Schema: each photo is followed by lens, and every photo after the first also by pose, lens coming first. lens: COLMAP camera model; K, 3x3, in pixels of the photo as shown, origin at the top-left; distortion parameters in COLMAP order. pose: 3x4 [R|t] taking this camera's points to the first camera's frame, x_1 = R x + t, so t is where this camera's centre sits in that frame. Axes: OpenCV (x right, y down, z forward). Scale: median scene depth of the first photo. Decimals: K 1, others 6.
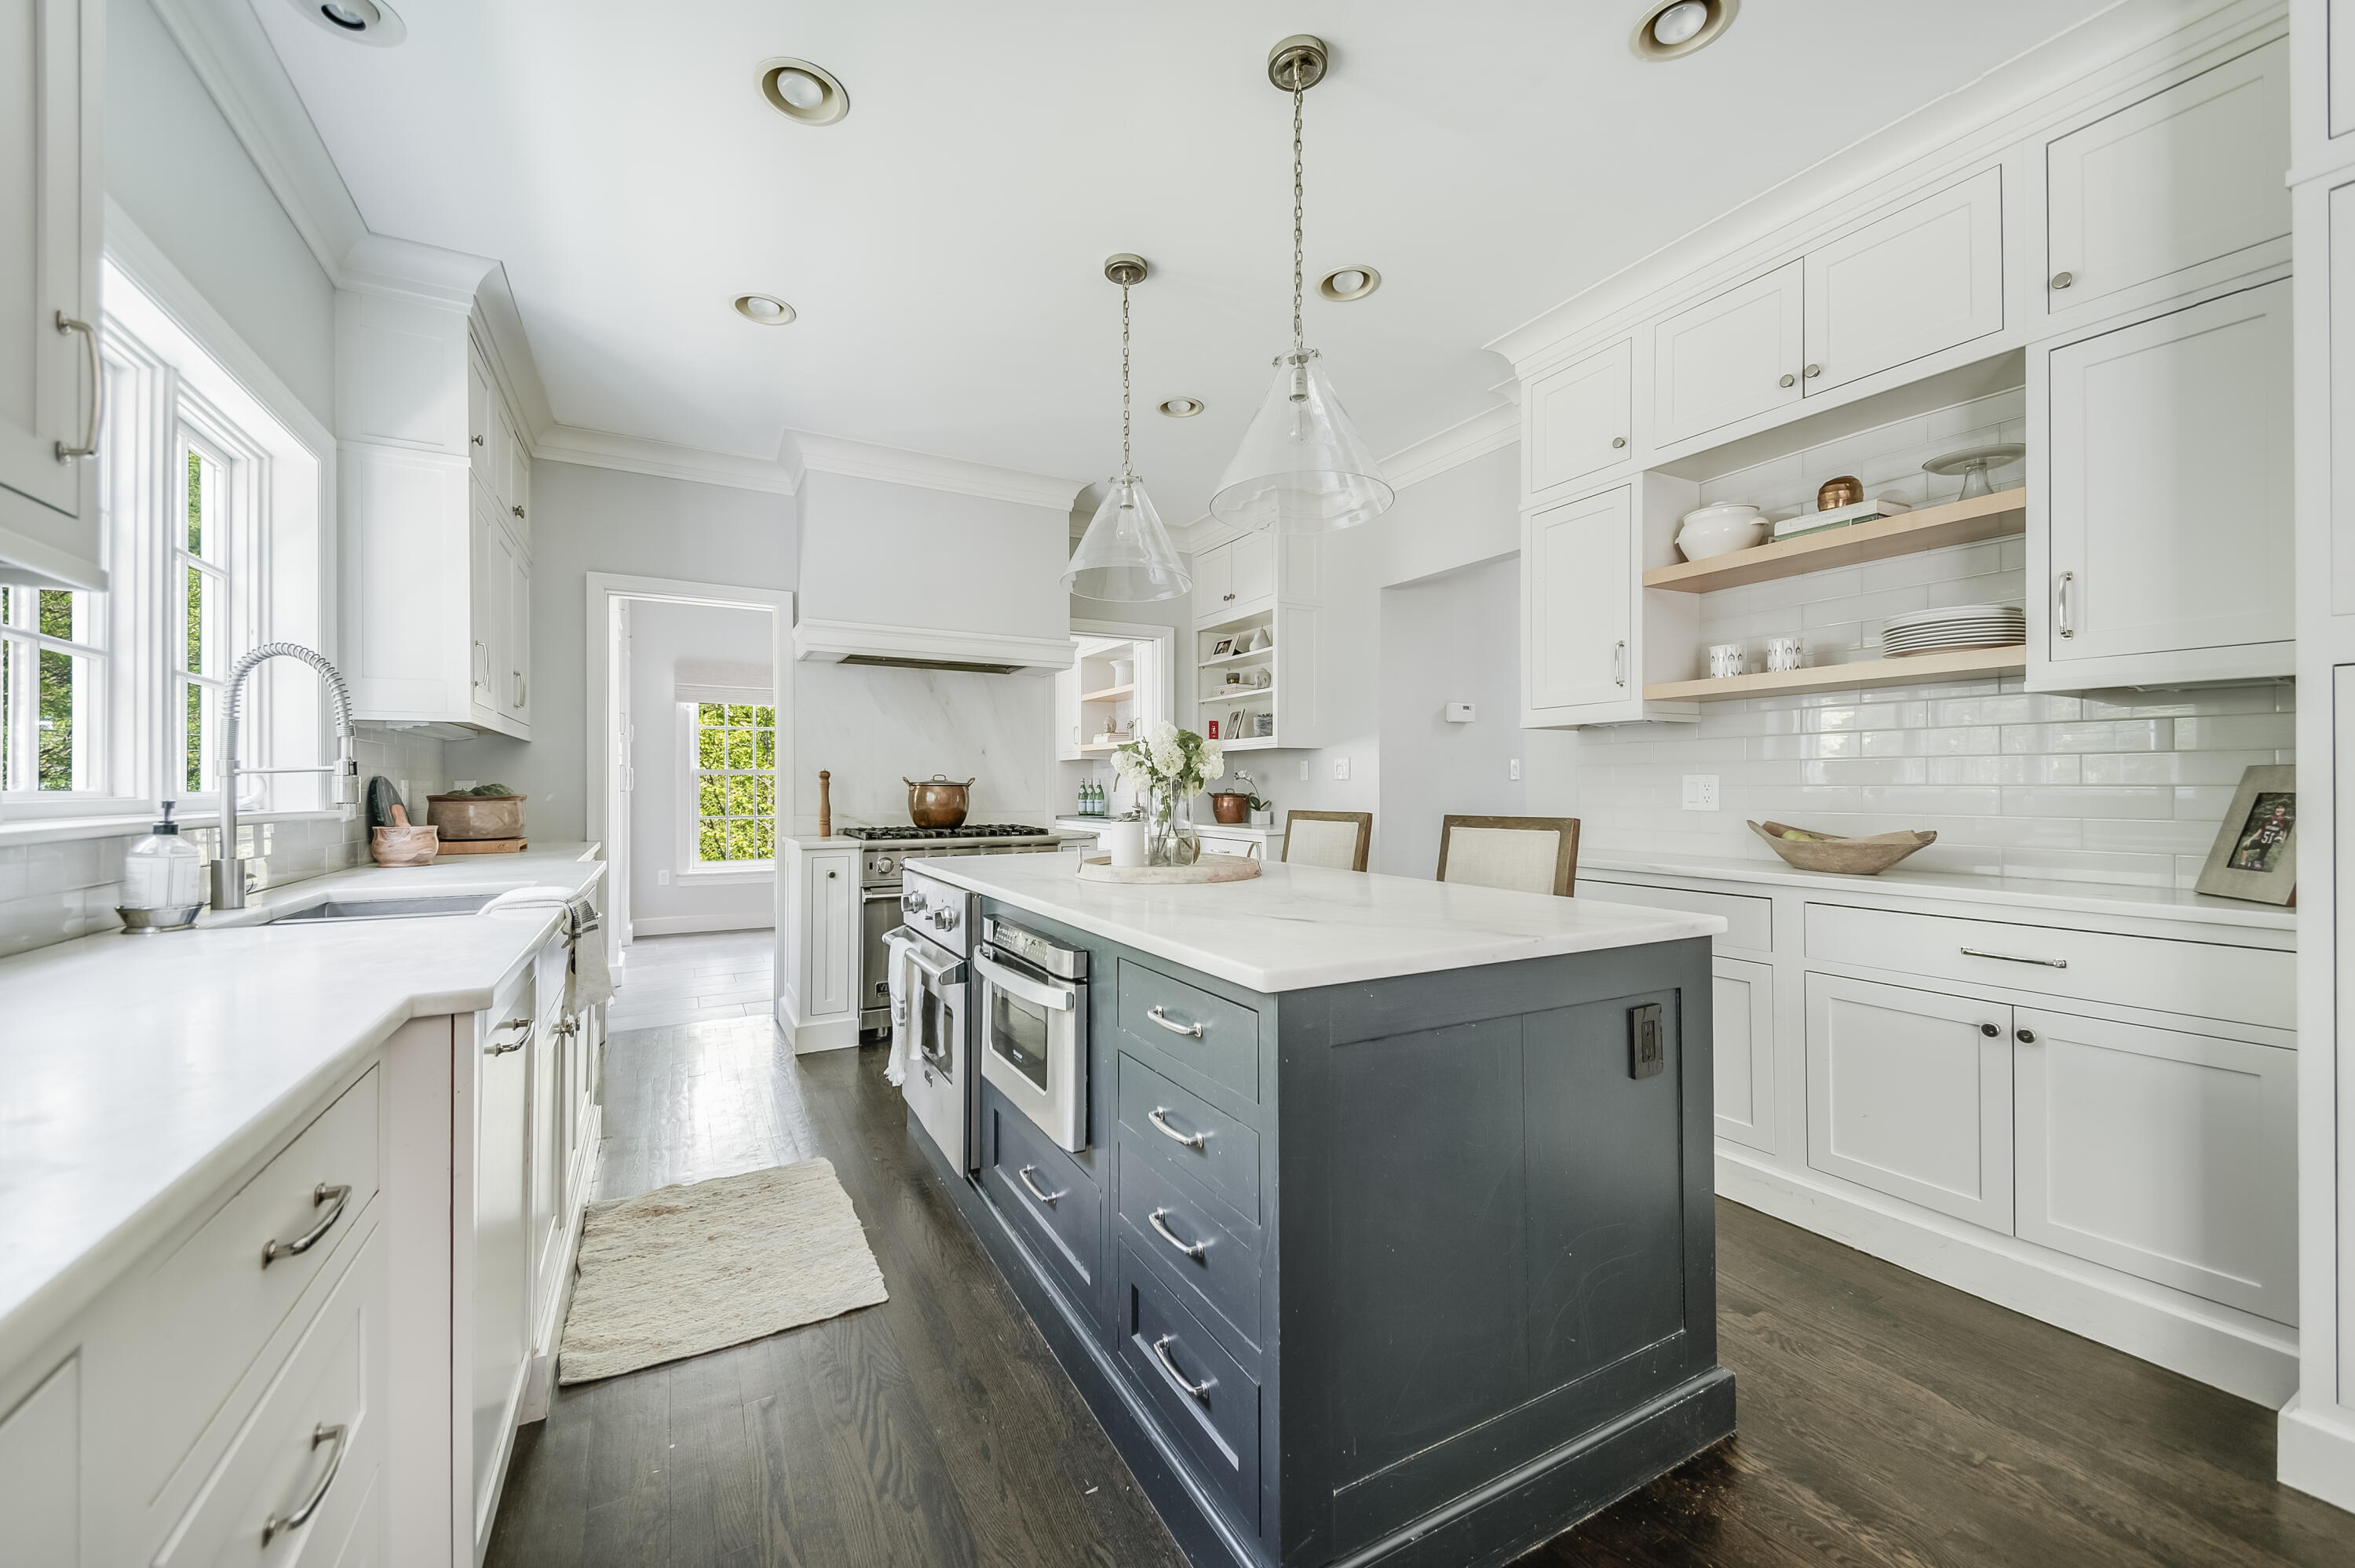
lens RADIAL K [[911.9, 0, 1177.5], [0, 911.9, 784.0], [0, 0, 1]] dist [0.046291, -0.029317]
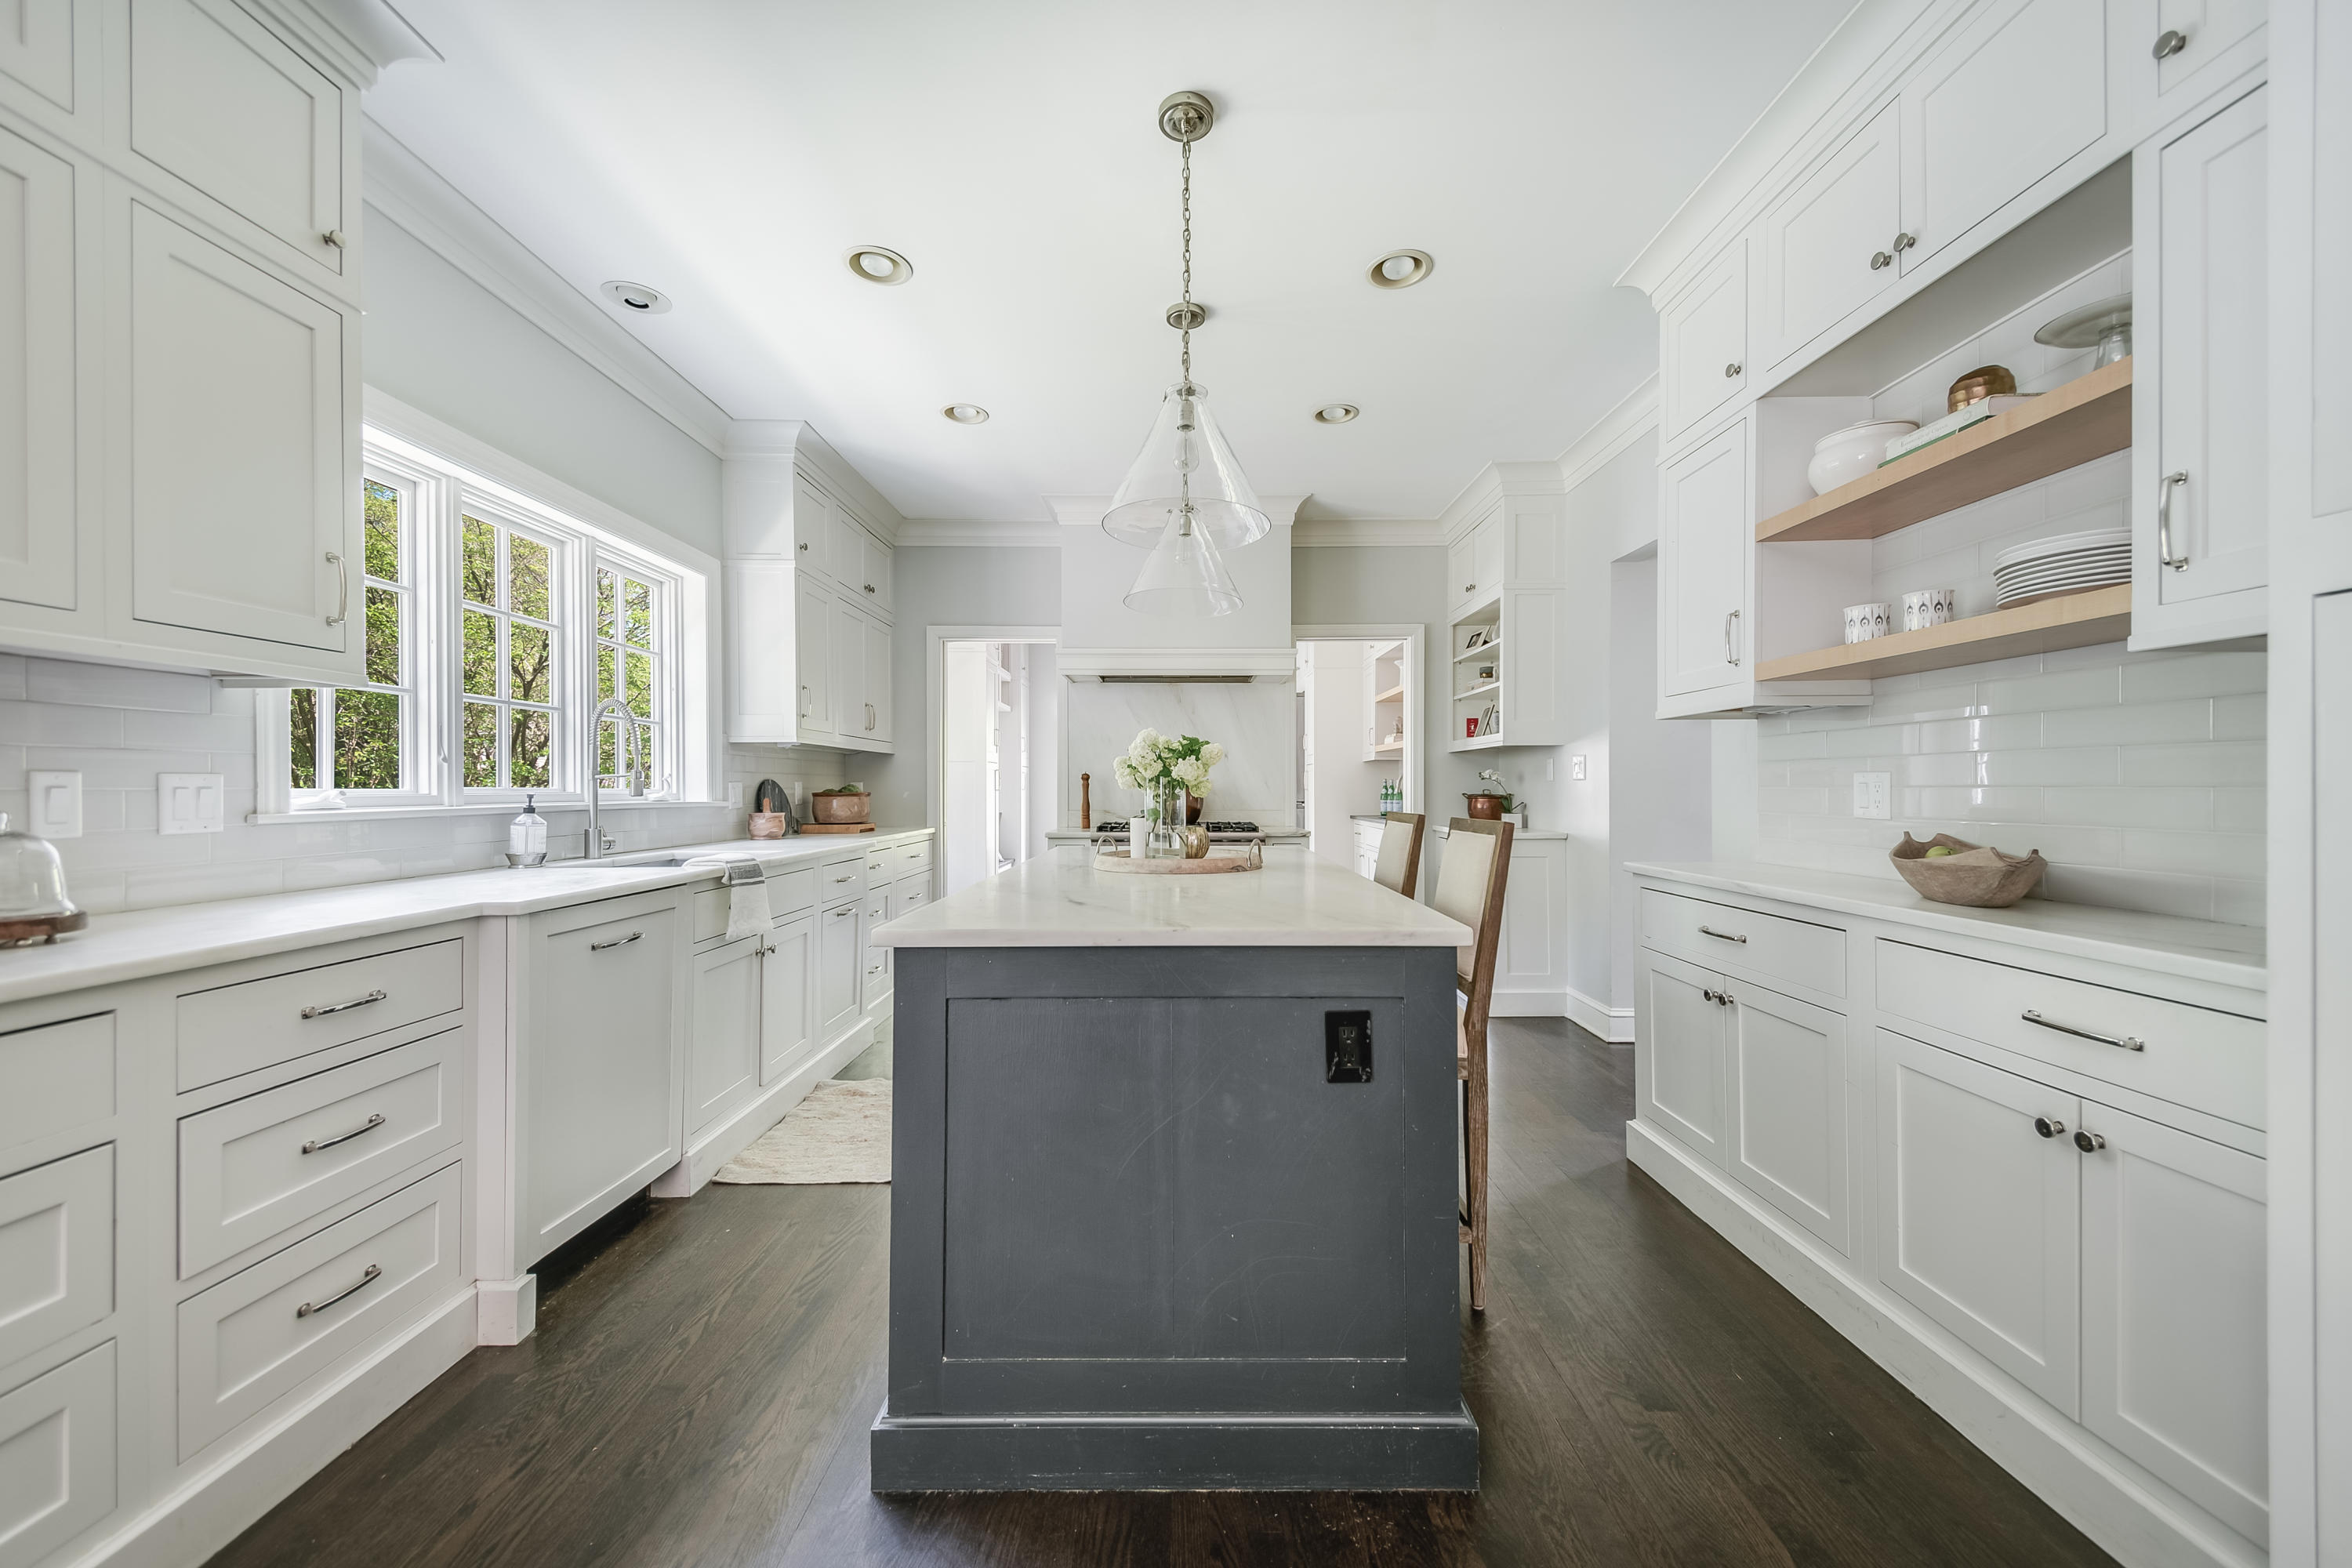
lens RADIAL K [[908.0, 0, 1177.6], [0, 908.0, 788.4], [0, 0, 1]] dist [0.047243, -0.023894]
pose [[0.873080, 0.001990, -0.487572, 0.463490], [0.000103, 0.999991, 0.004266, 0.000257], [0.487576, -0.003775, 0.873072, 0.036817]]
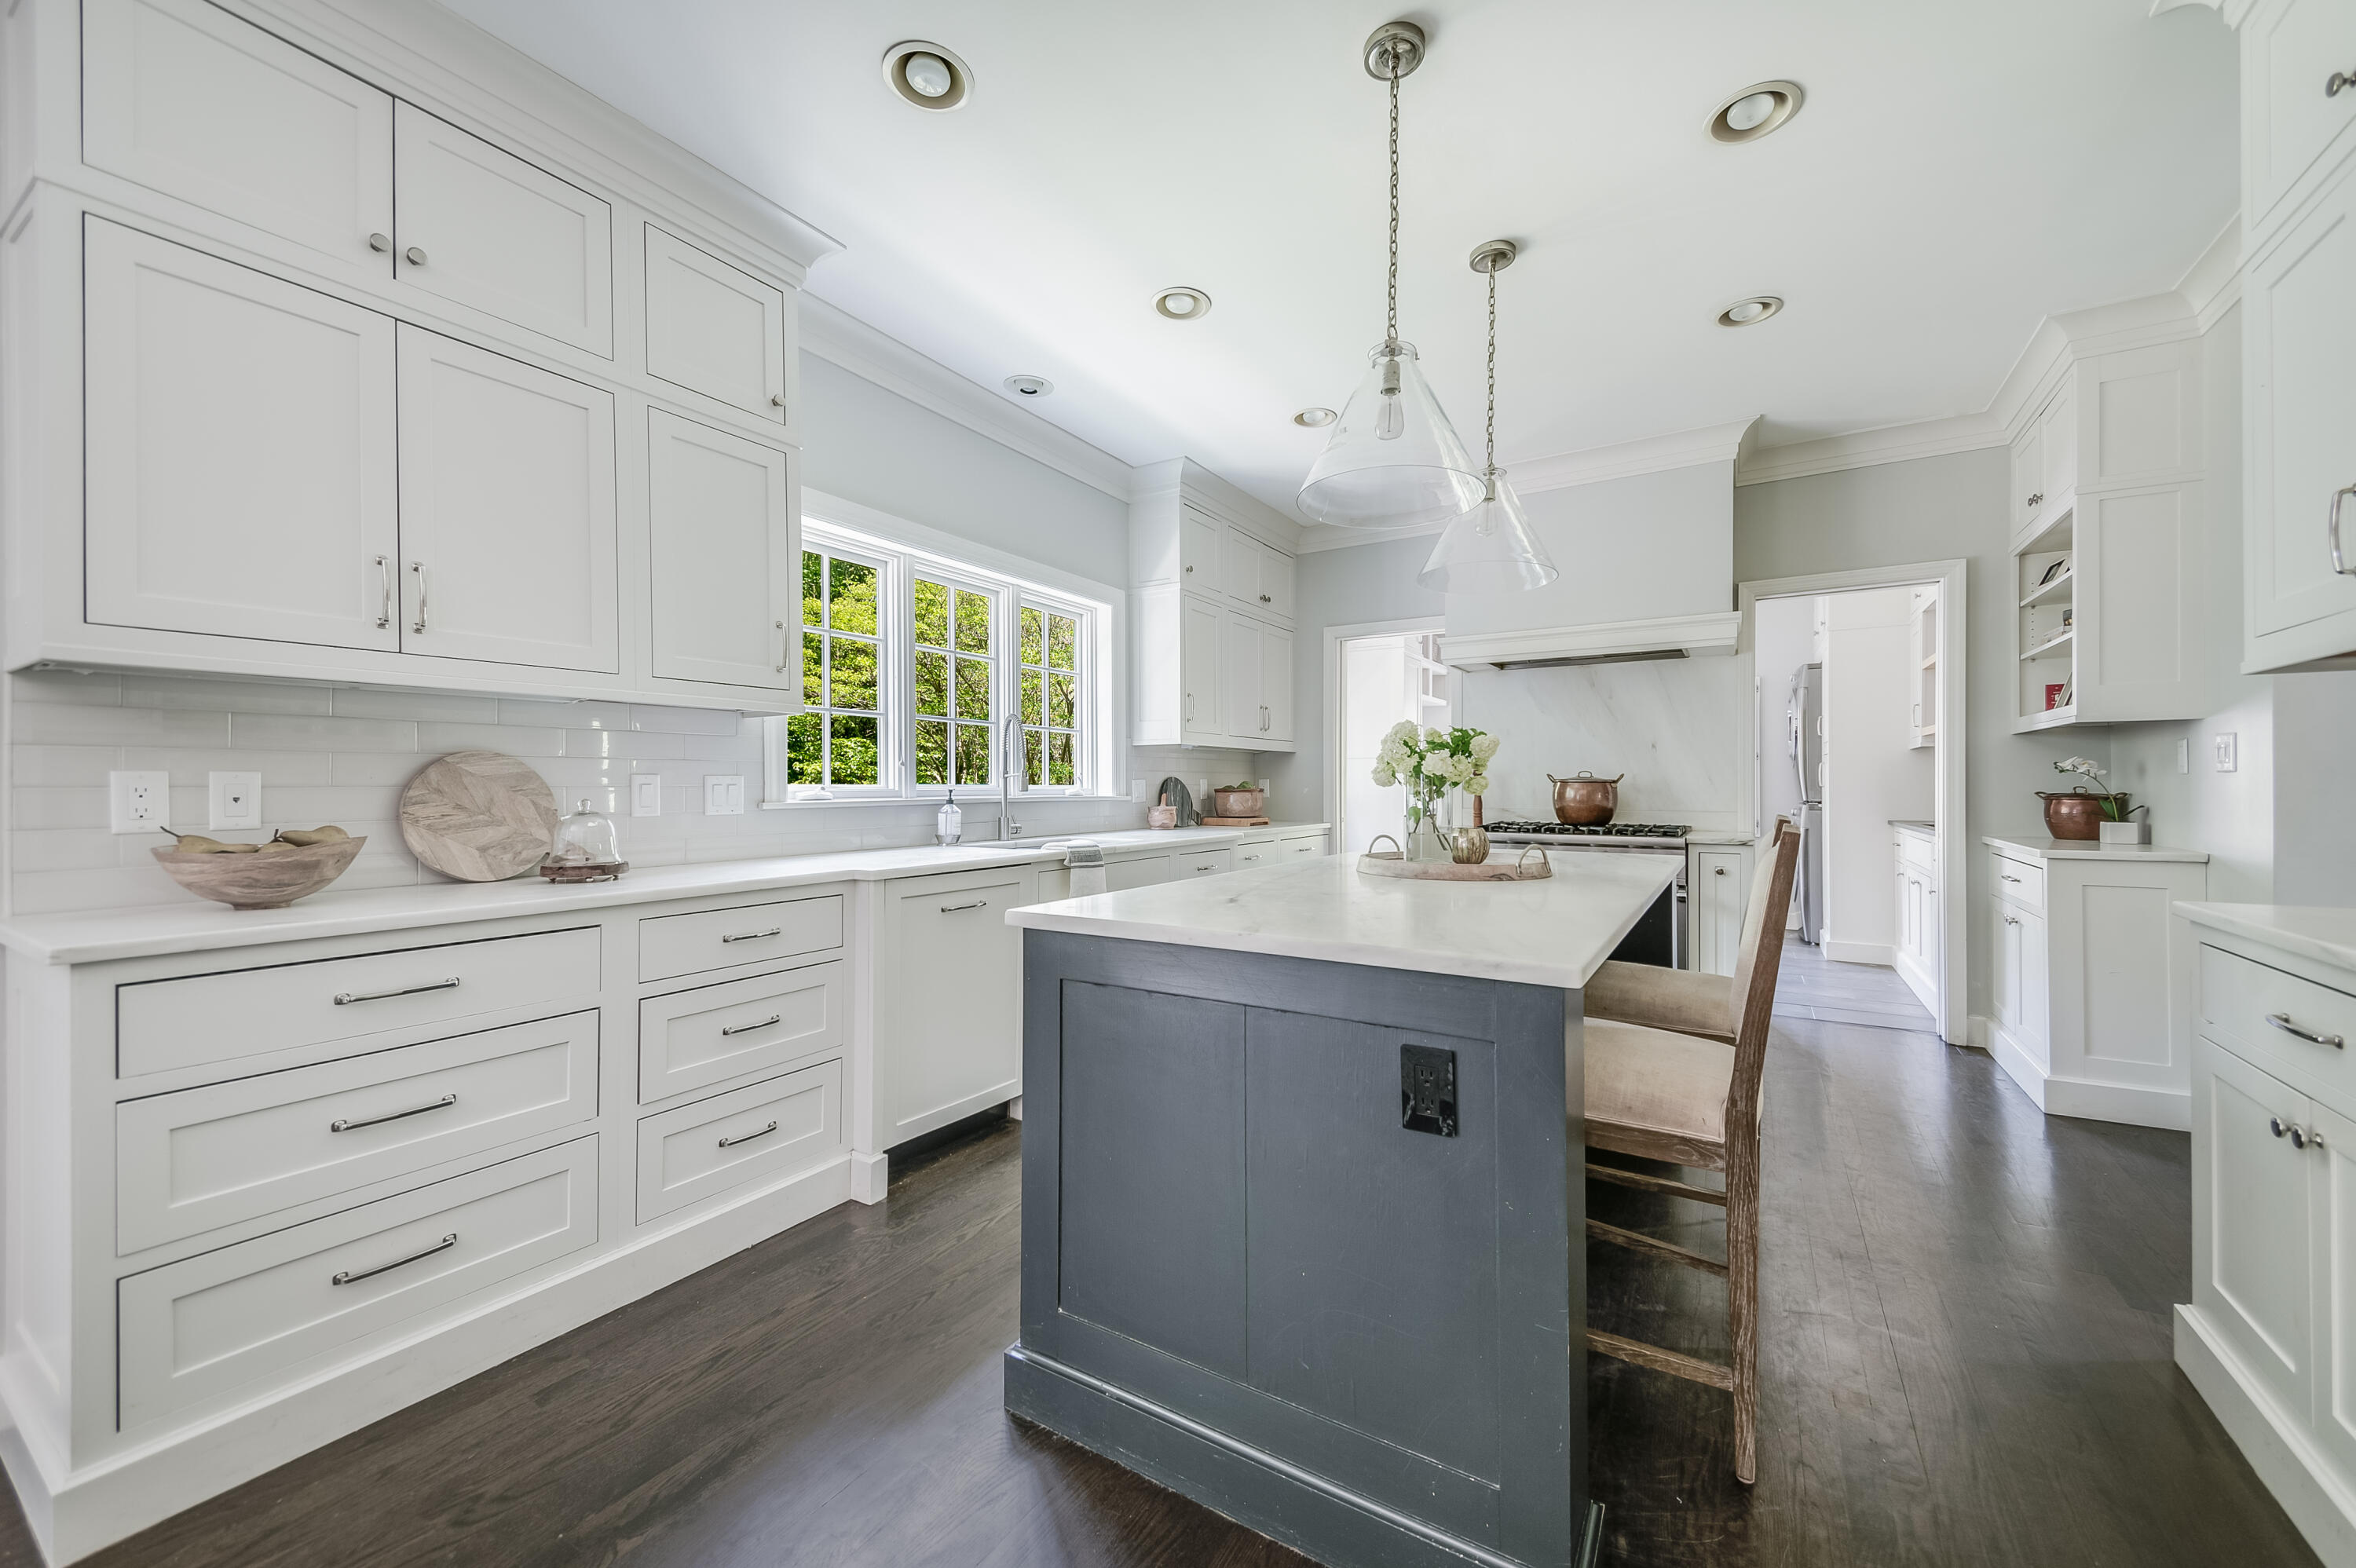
lens RADIAL K [[899.1, 0, 1178.0], [0, 899.1, 784.0], [0, 0, 1]] dist [0.046281, -0.019391]
pose [[0.482280, 0.001530, -0.876016, 0.628650], [0.002244, 0.999993, 0.002982, -0.000006], [0.876014, -0.003404, 0.482273, 0.230429]]
